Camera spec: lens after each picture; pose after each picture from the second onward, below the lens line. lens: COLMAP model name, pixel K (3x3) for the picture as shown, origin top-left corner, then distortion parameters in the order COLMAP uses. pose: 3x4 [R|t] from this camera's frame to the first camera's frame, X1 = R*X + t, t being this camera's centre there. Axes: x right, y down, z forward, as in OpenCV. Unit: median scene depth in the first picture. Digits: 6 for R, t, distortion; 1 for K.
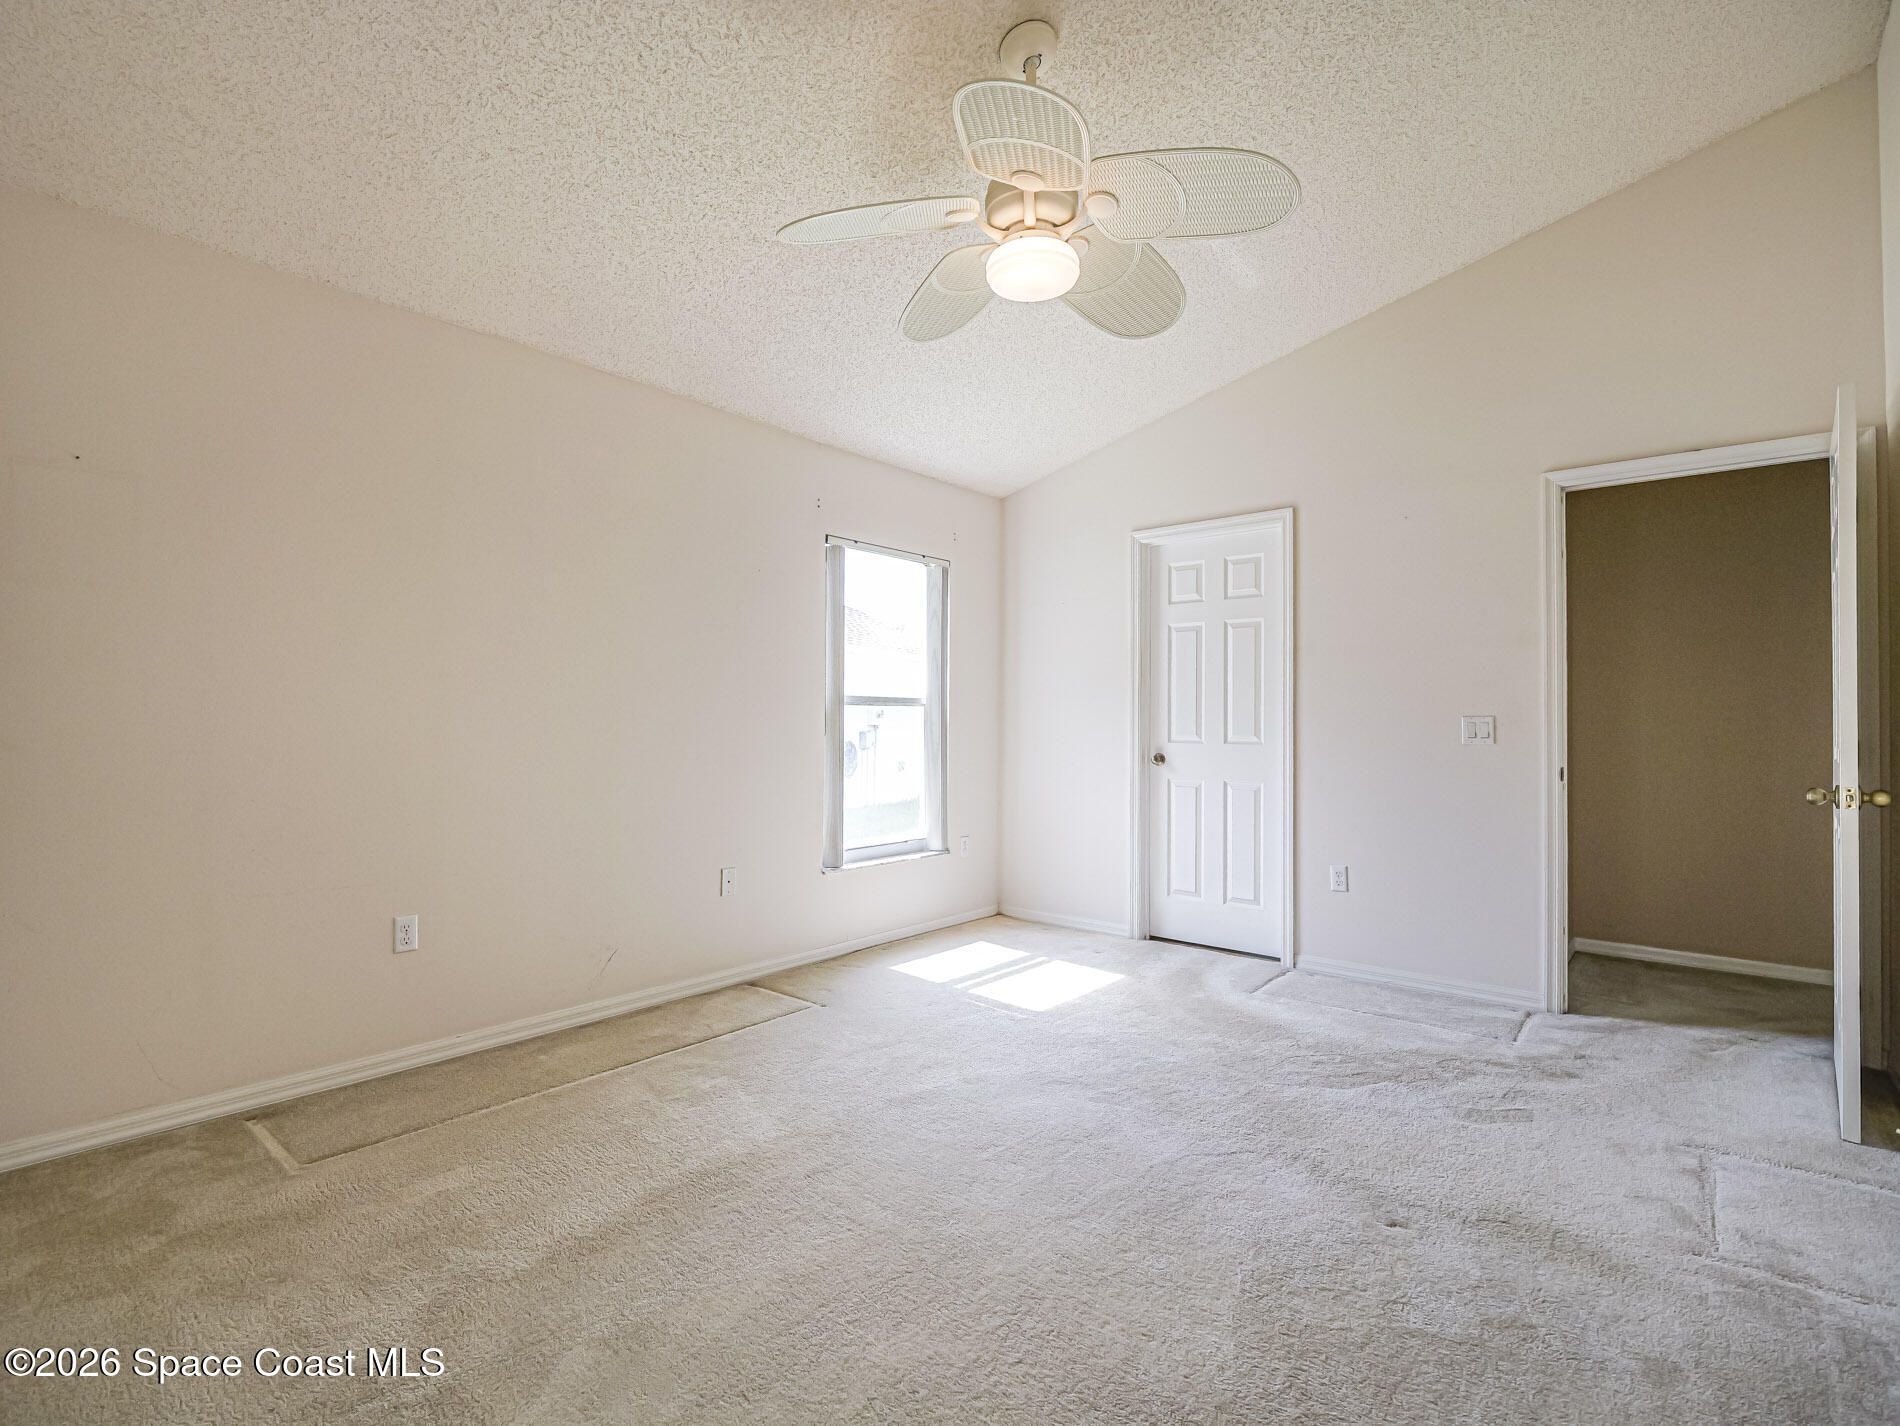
lens RADIAL K [[926.9, 0, 936.8], [0, 926.9, 706.4], [0, 0, 1]] dist [-0.024048, 0.005990]
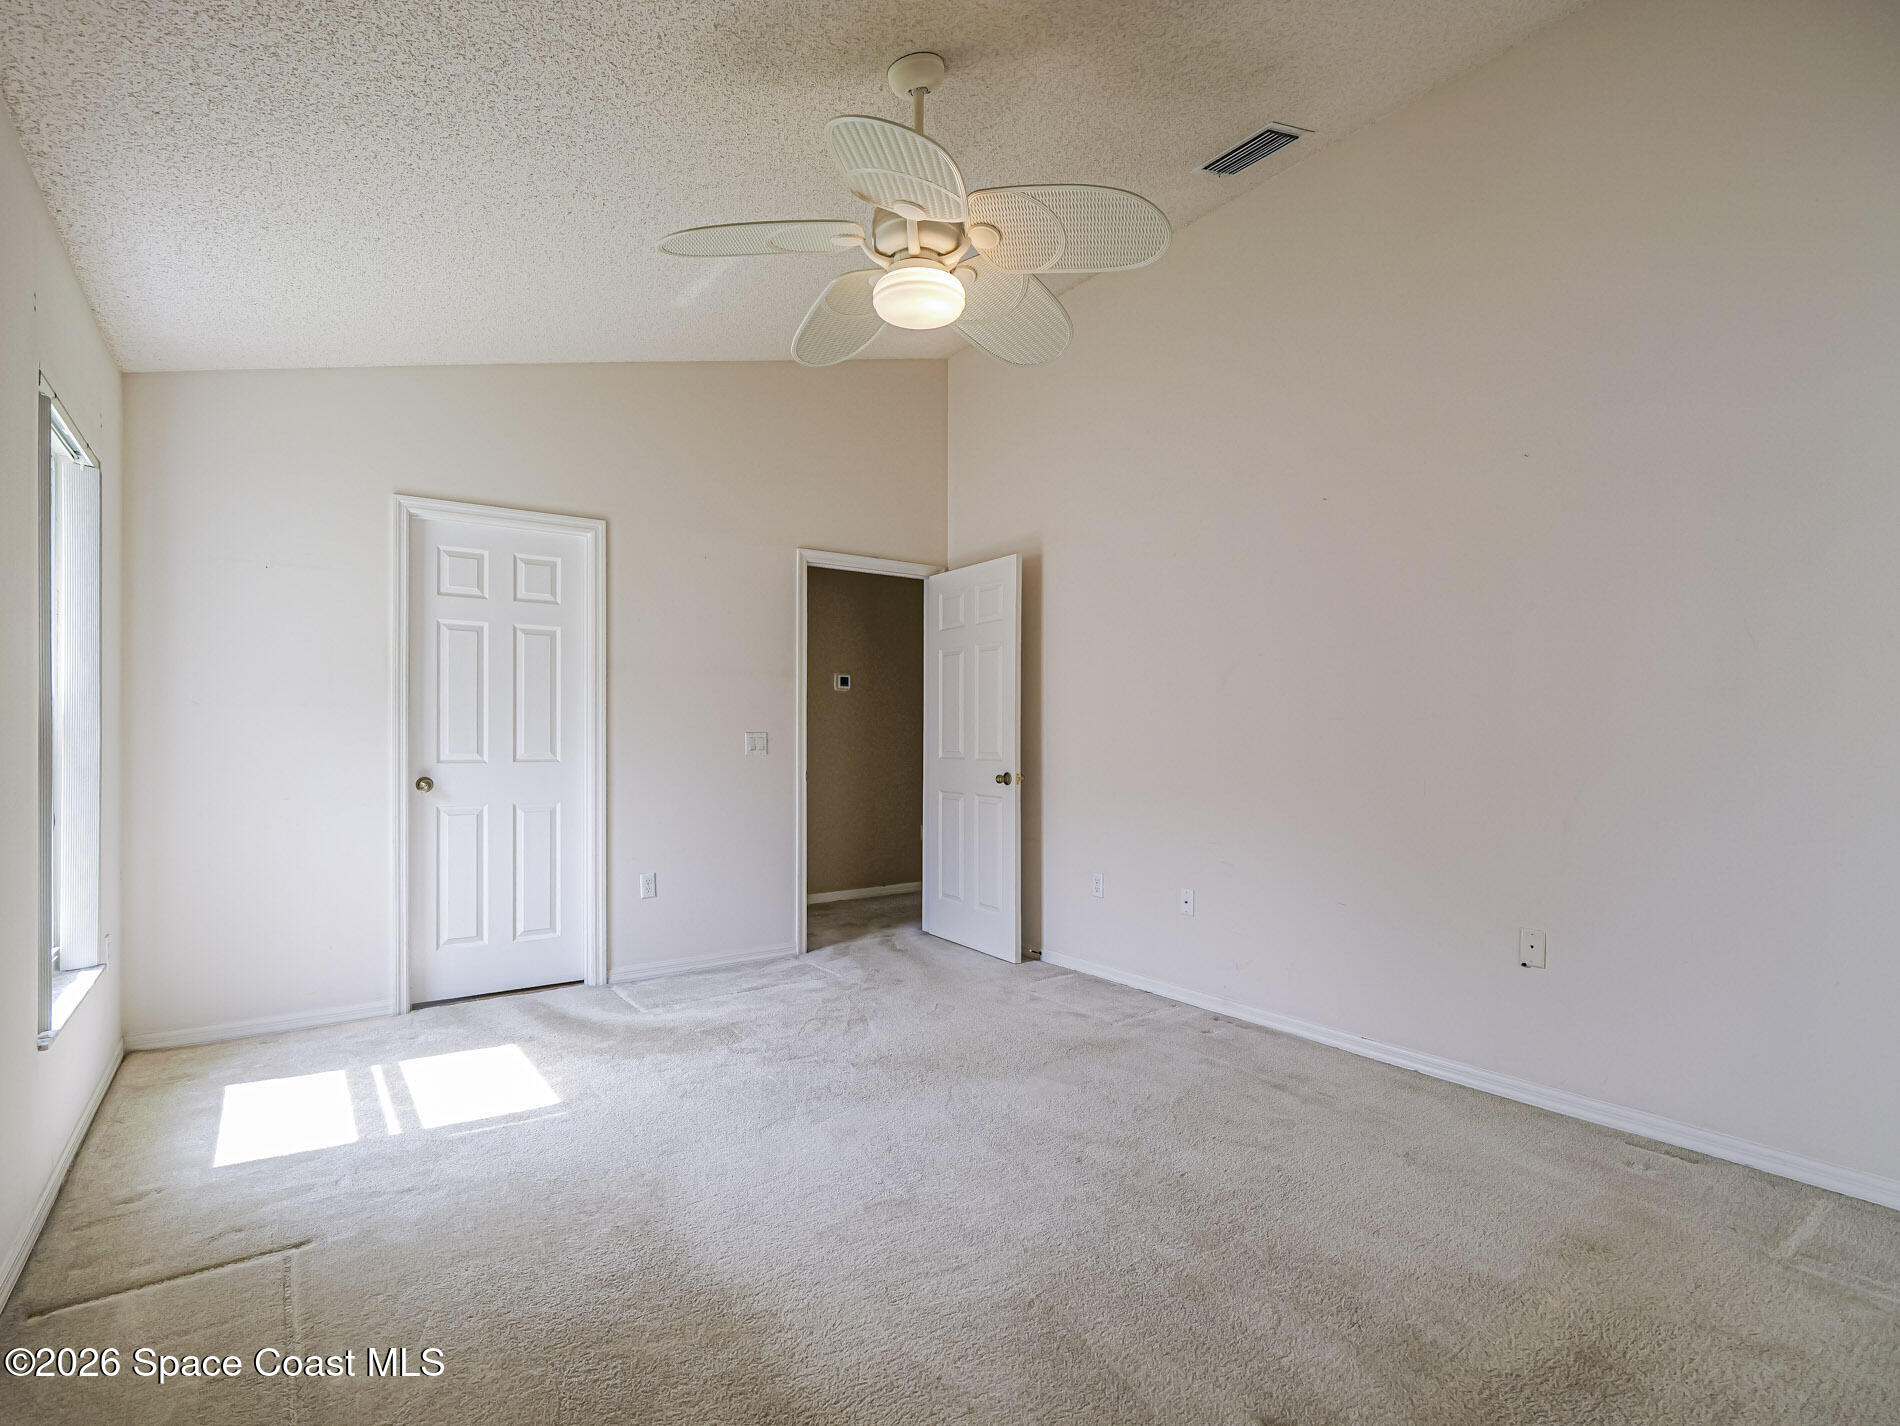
lens RADIAL K [[926.9, 0, 945.5], [0, 926.9, 730.7], [0, 0, 1]] dist [-0.024048, 0.005990]
pose [[0.216789, -0.003027, 0.976214, -0.524366], [-0.019476, 0.999783, 0.007426, -0.005503], [-0.976024, -0.020622, 0.216683, 0.443328]]
